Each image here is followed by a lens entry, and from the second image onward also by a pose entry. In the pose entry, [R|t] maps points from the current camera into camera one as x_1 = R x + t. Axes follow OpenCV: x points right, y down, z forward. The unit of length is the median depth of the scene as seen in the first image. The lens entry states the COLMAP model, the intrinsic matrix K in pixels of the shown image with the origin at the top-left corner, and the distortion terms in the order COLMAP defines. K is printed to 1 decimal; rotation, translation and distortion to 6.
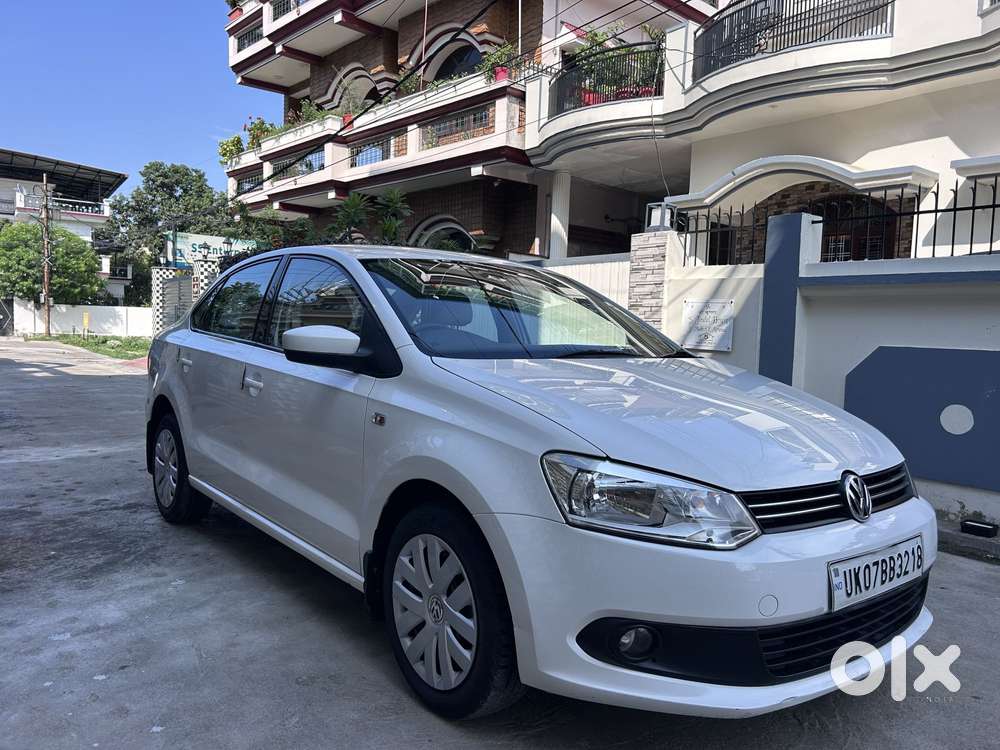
lens RADIAL K [[763.0, 0, 500.0], [0, 763.0, 375.0], [0, 0, 1]] dist [0.048431, -0.057038]
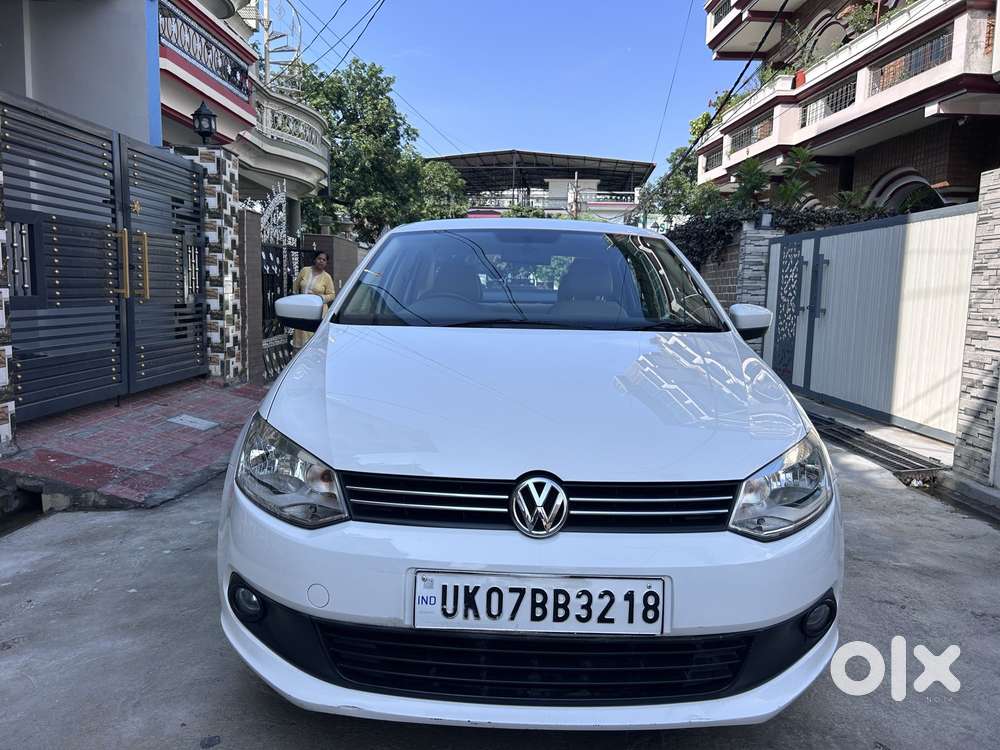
lens RADIAL K [[763.0, 0, 500.0], [0, 763.0, 375.0], [0, 0, 1]] dist [0.048431, -0.057038]
pose [[0.770718, 0.058400, -0.634495, 0.682694], [-0.039427, 0.998254, 0.043989, -0.004048], [0.635956, -0.008886, 0.771674, 0.282558]]
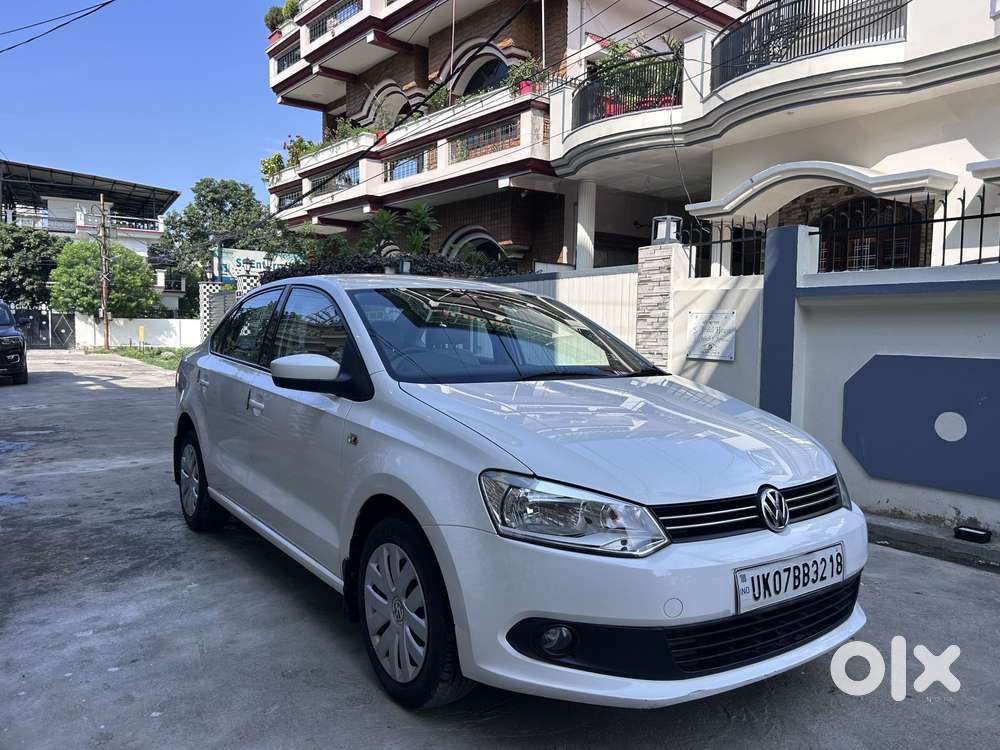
lens RADIAL K [[763.0, 0, 500.0], [0, 763.0, 375.0], [0, 0, 1]] dist [0.048431, -0.057038]
pose [[0.997900, -0.014816, -0.063055, 0.110124], [0.014564, 0.999884, -0.004458, -0.023948], [0.063113, 0.003530, 0.998000, -0.084514]]
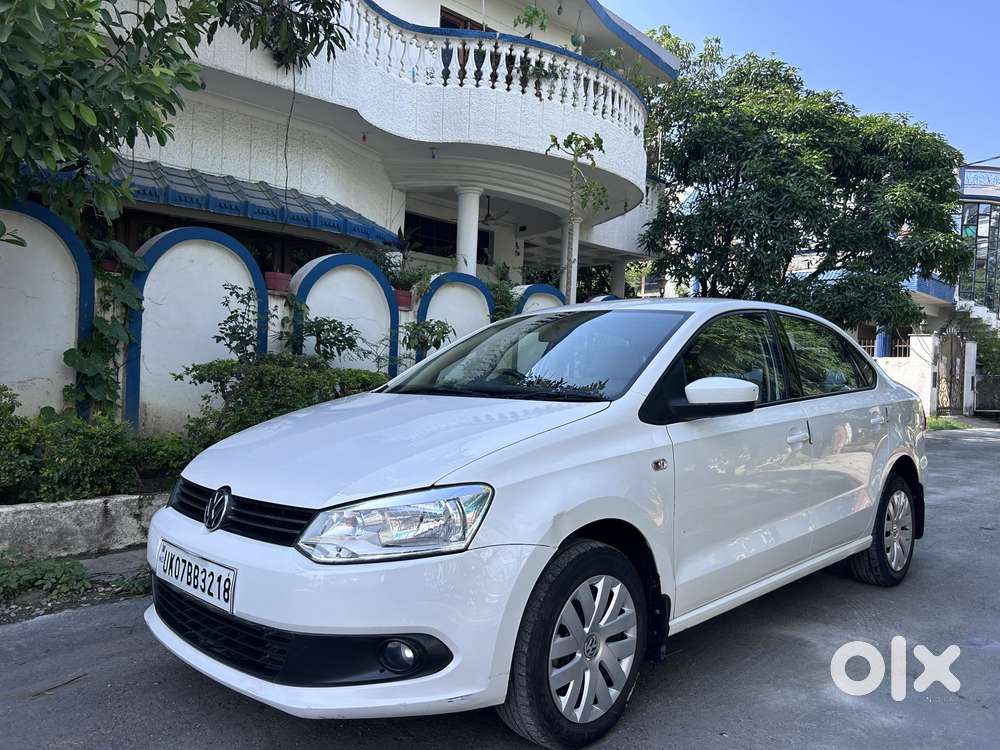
lens RADIAL K [[762.9, 0, 495.0], [0, 762.9, 377.2], [0, 0, 1]] dist [0.040566, -0.036804]
pose [[0.099664, -0.013389, -0.994931, 1.201972], [-0.073598, 0.997071, -0.020790, -0.027791], [0.992296, 0.075297, 0.098387, 0.950643]]
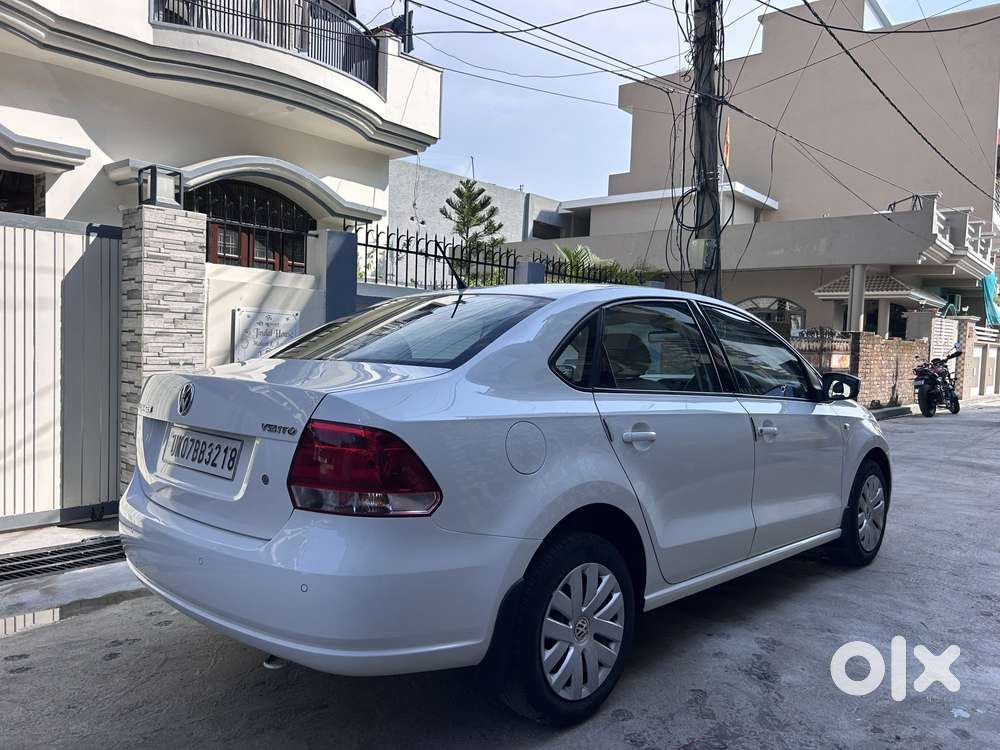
lens RADIAL K [[763.0, 0, 500.0], [0, 763.0, 375.0], [0, 0, 1]] dist [0.048431, -0.057038]
pose [[-0.159280, -0.076171, 0.984291, -1.281441], [0.024255, 0.996416, 0.081034, -0.184707], [-0.986935, 0.036781, -0.156861, 1.838539]]
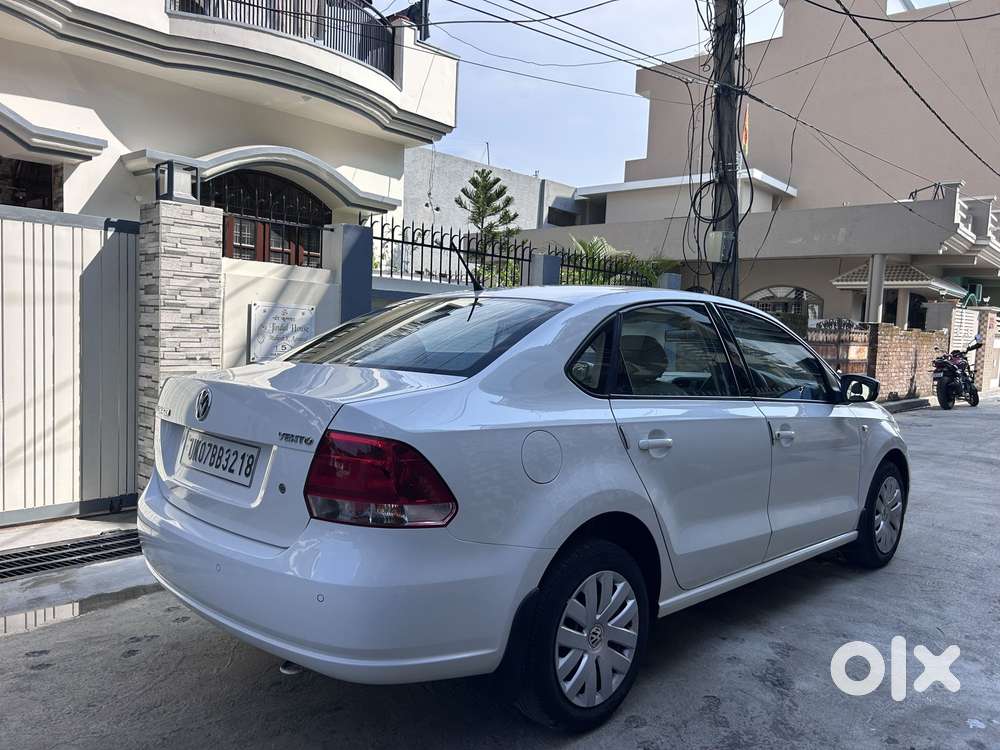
lens RADIAL K [[763.0, 0, 500.0], [0, 763.0, 375.0], [0, 0, 1]] dist [0.048431, -0.057038]
pose [[-0.141029, -0.096445, 0.985296, -1.275965], [0.018855, 0.994801, 0.100074, -0.209660], [-0.989826, 0.032691, -0.138478, 1.839861]]
